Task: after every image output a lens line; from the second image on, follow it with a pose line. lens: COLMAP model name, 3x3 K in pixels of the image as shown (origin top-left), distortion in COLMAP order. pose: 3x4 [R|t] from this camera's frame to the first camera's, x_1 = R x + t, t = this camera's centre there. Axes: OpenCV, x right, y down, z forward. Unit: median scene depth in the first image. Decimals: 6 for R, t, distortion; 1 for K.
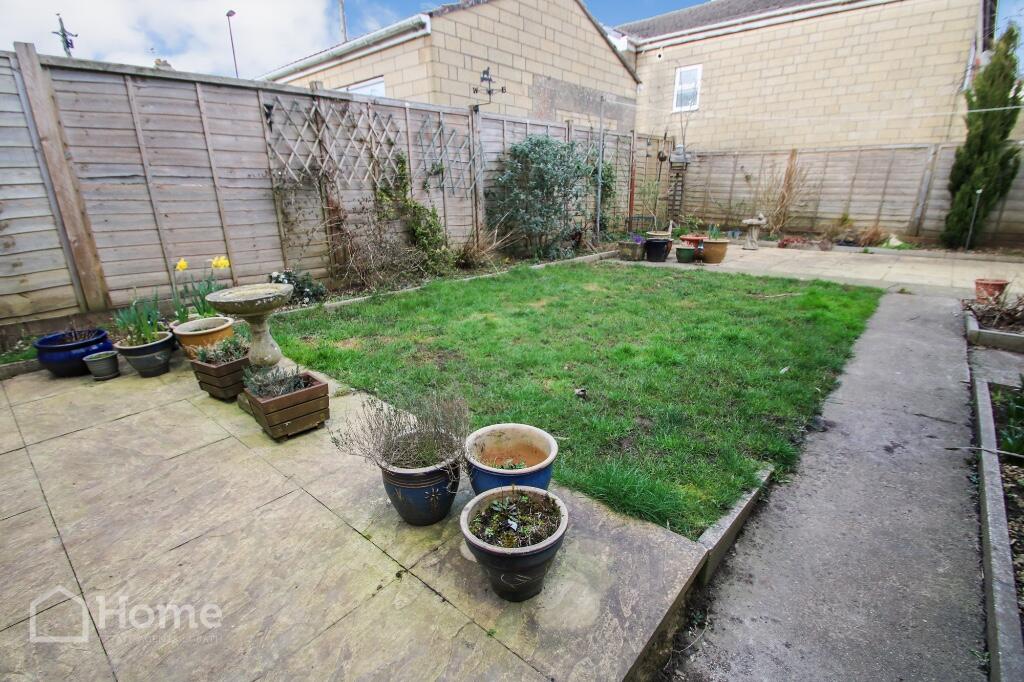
lens RADIAL K [[489.1, 0, 510.7], [0, 489.1, 338.4], [0, 0, 1]] dist [0.002650, -0.009847]
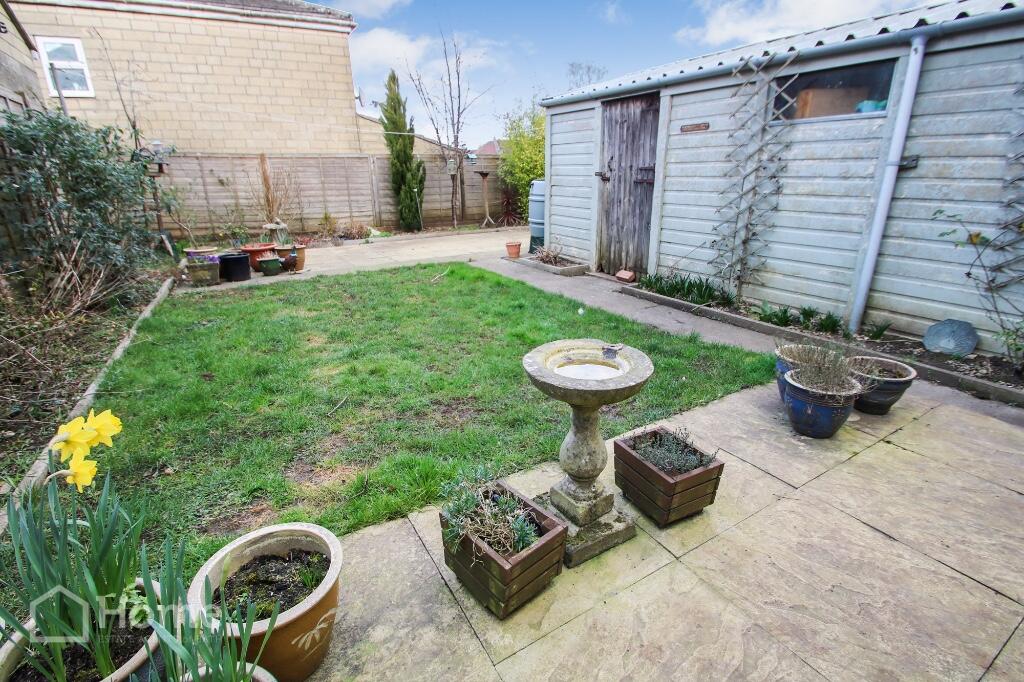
lens RADIAL K [[489.1, 0, 508.6], [0, 489.1, 348.2], [0, 0, 1]] dist [0.002650, -0.009847]
pose [[0.304007, -0.306746, 0.901935, -0.339151], [0.300329, 0.929327, 0.214833, -0.083706], [-0.904092, 0.205567, 0.374647, 0.262949]]
